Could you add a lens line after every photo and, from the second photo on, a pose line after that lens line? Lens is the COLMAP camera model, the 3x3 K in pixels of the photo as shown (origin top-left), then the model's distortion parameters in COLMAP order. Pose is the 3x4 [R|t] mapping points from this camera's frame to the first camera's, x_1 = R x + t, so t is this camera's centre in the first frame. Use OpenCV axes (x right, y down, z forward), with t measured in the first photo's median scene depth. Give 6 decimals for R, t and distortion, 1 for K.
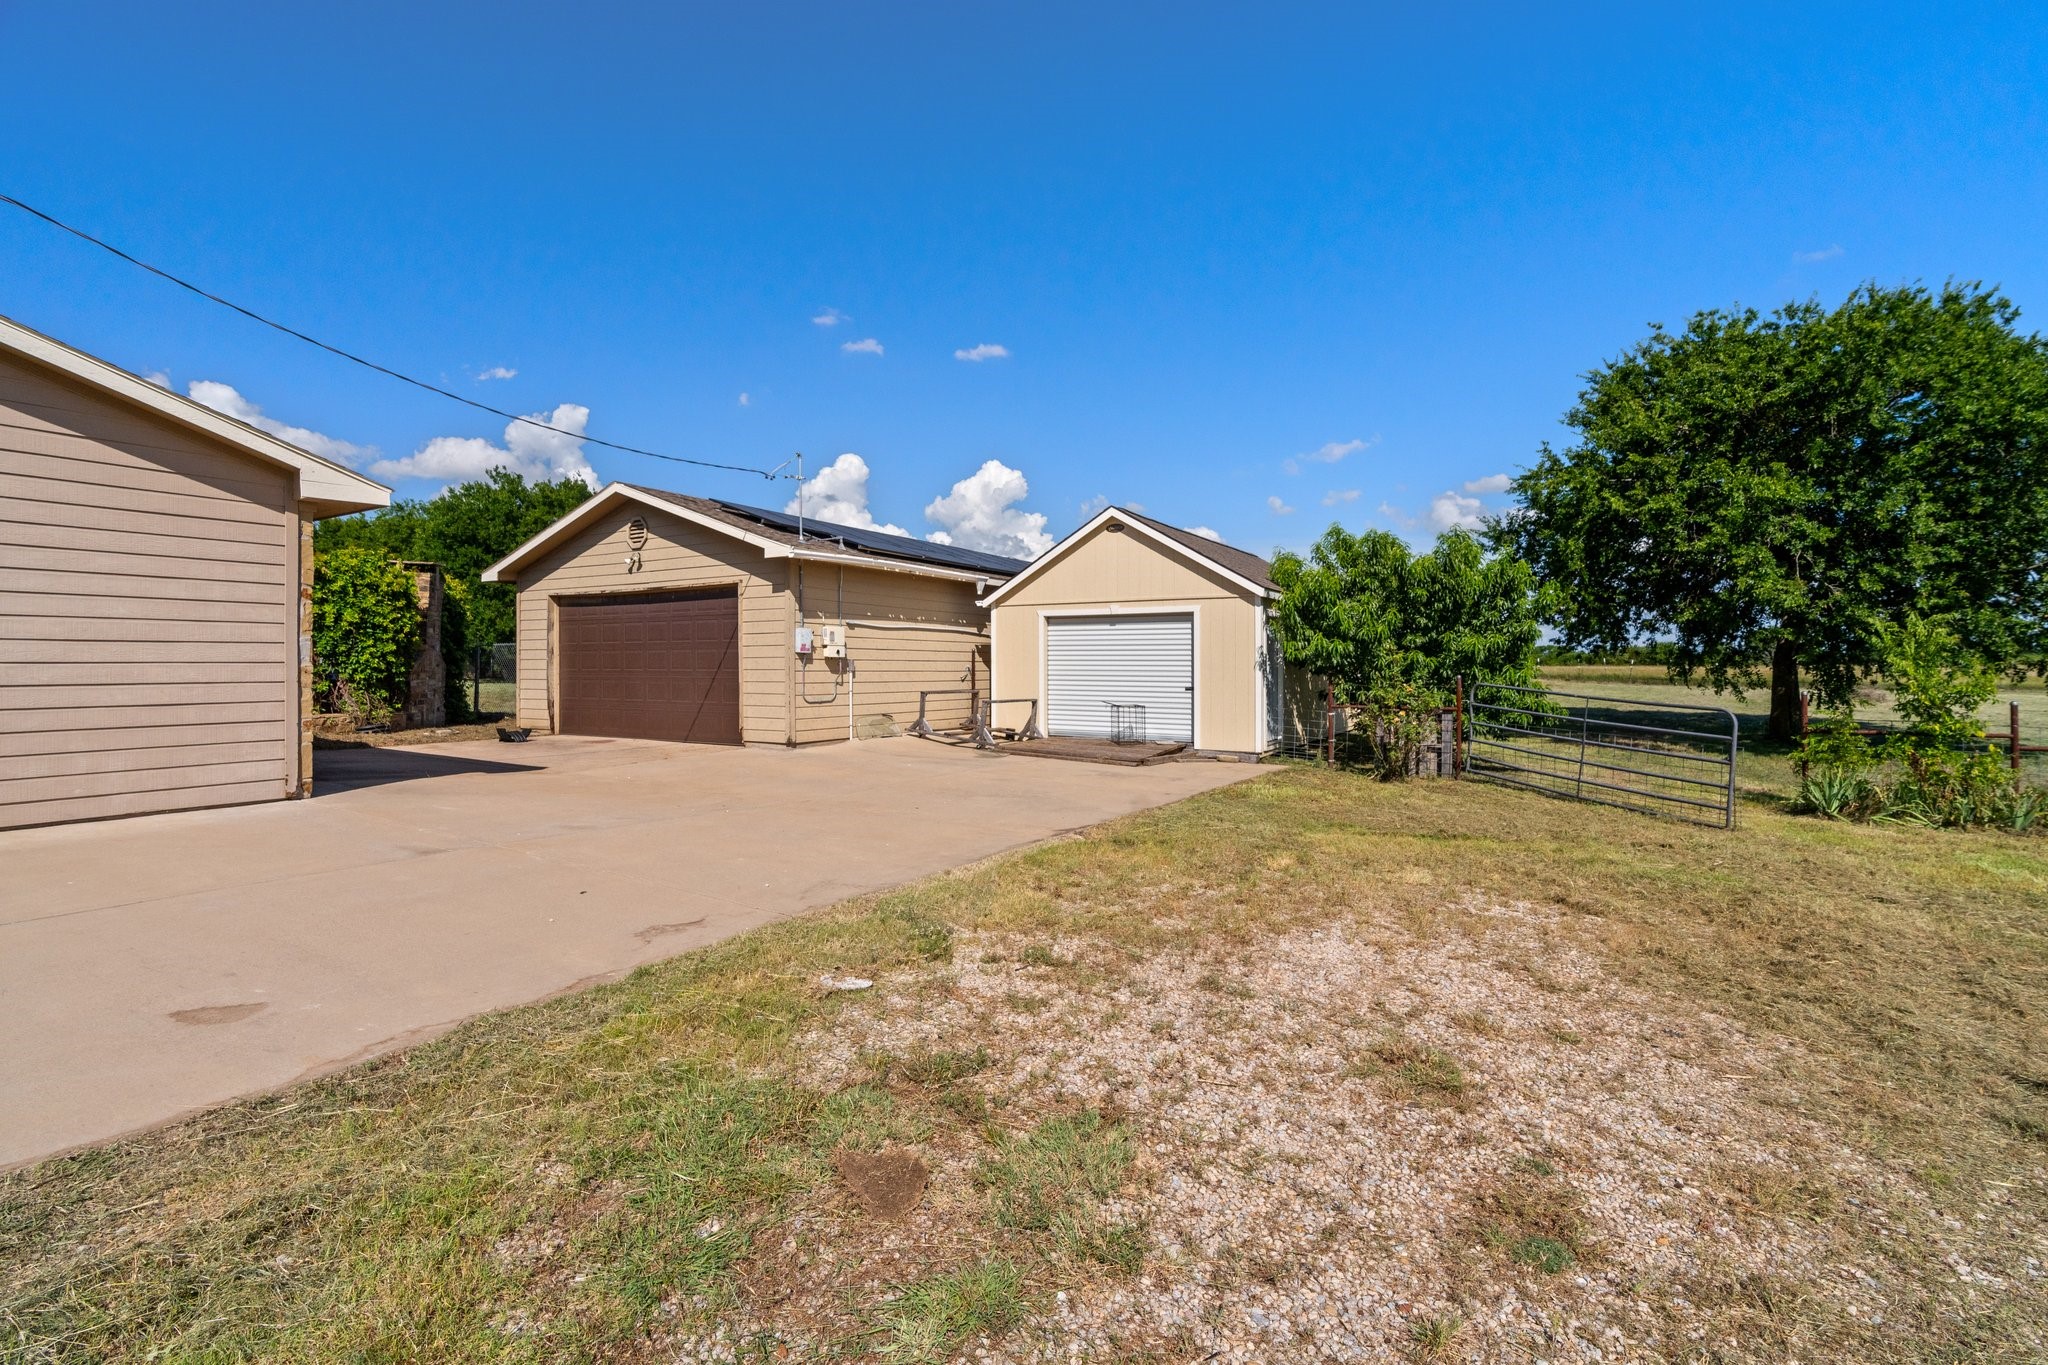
lens RADIAL K [[909.7, 0, 1030.2], [0, 909.7, 678.8], [0, 0, 1]] dist [-0.010856, 0.004745]
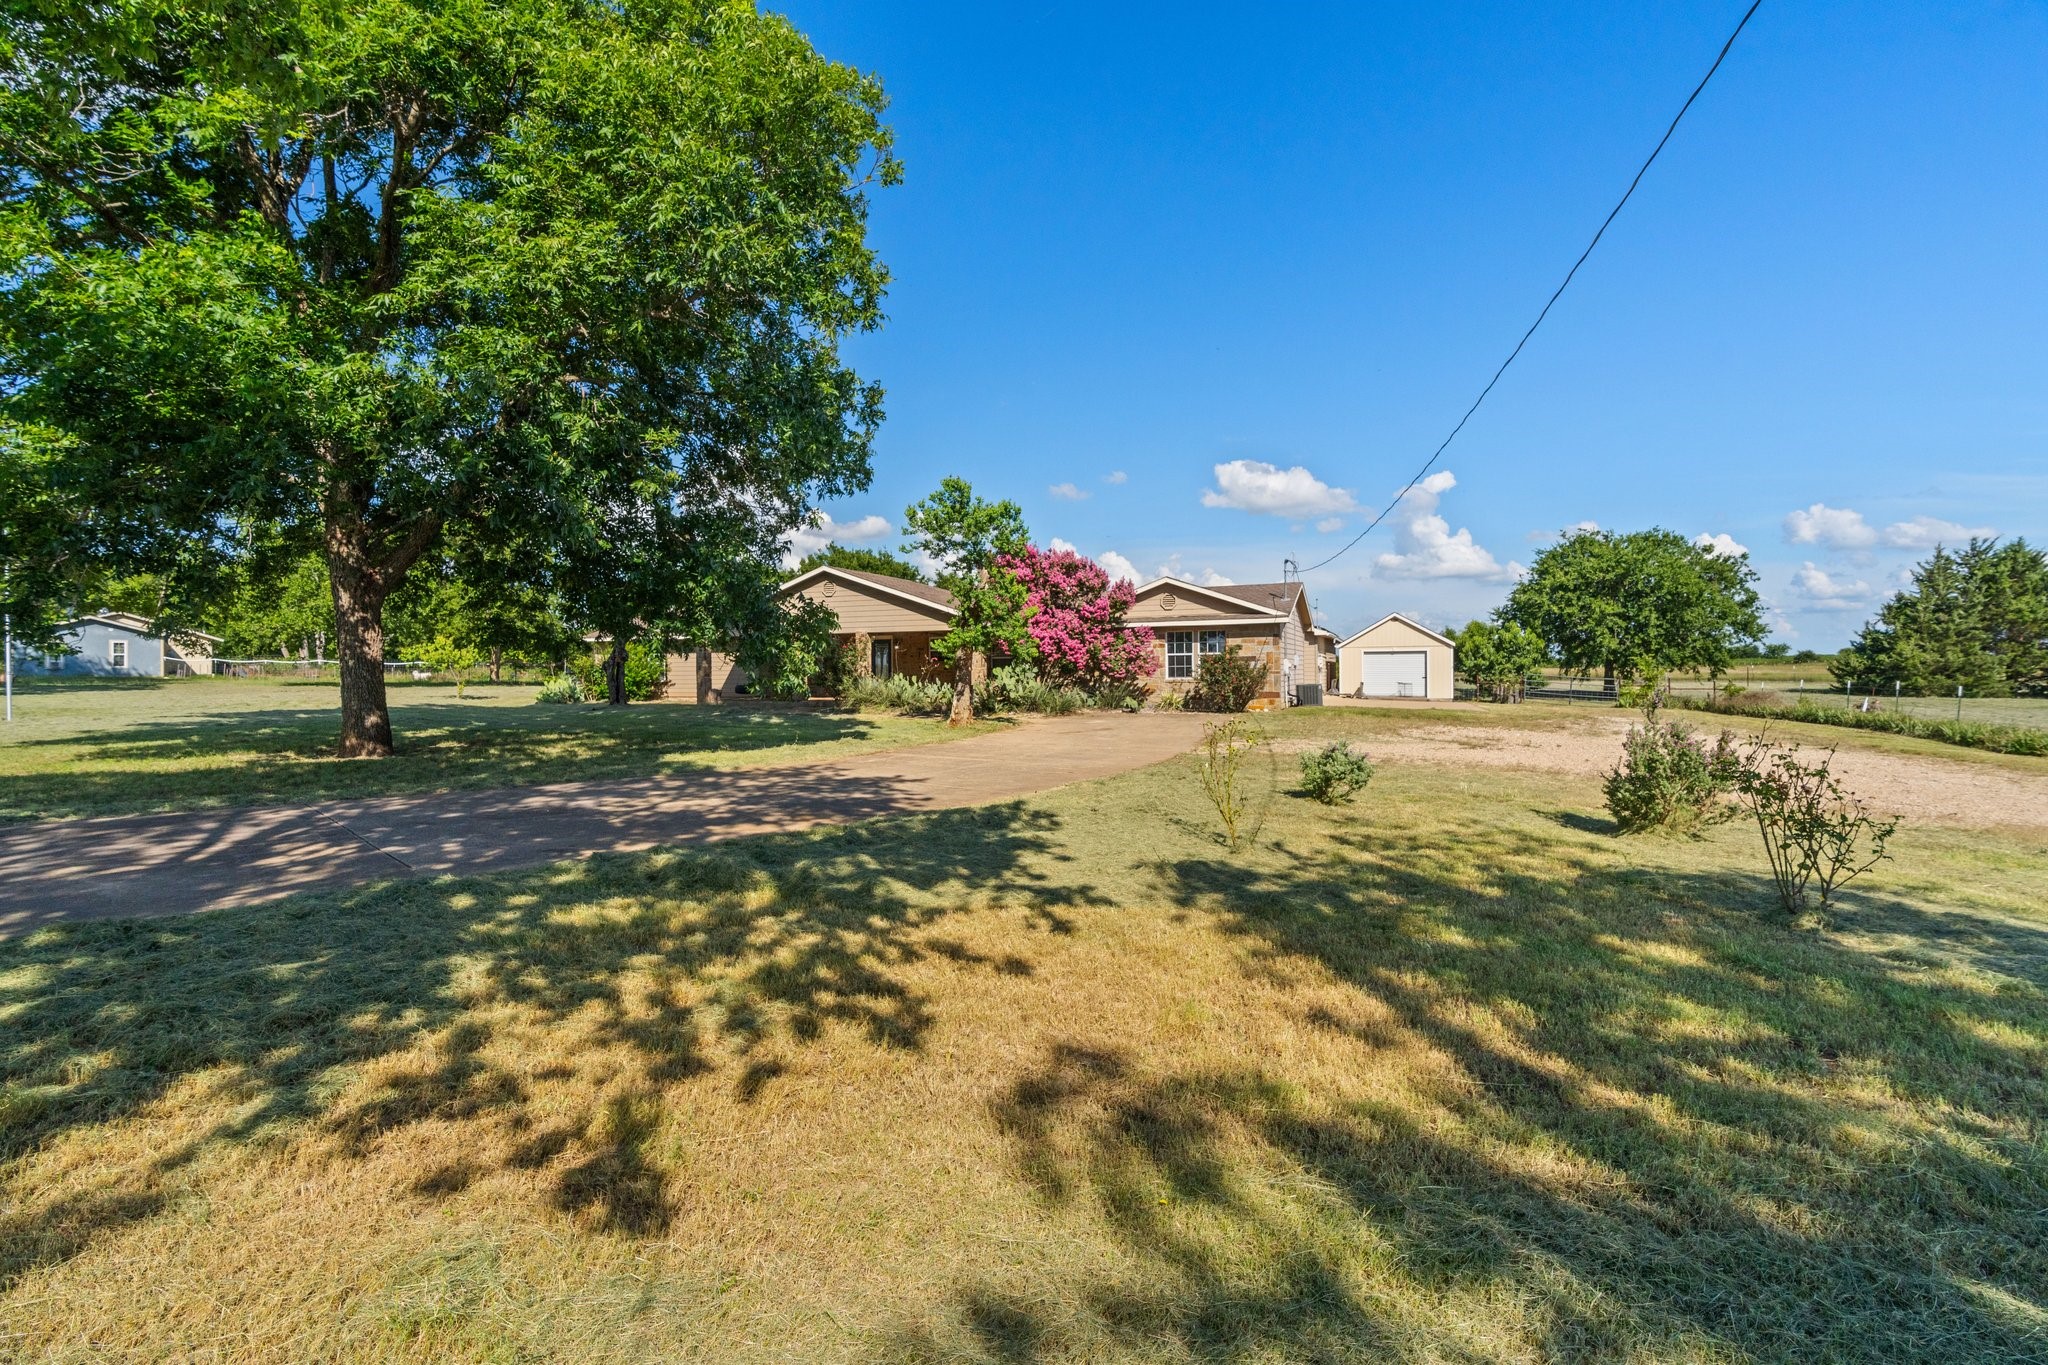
lens RADIAL K [[909.7, 0, 1030.2], [0, 909.7, 678.8], [0, 0, 1]] dist [-0.010856, 0.004745]
pose [[0.990621, -0.003117, 0.136600, -0.940373], [0.004460, 0.999945, -0.009528, 0.025352], [-0.136563, 0.010048, 0.990580, -1.081789]]
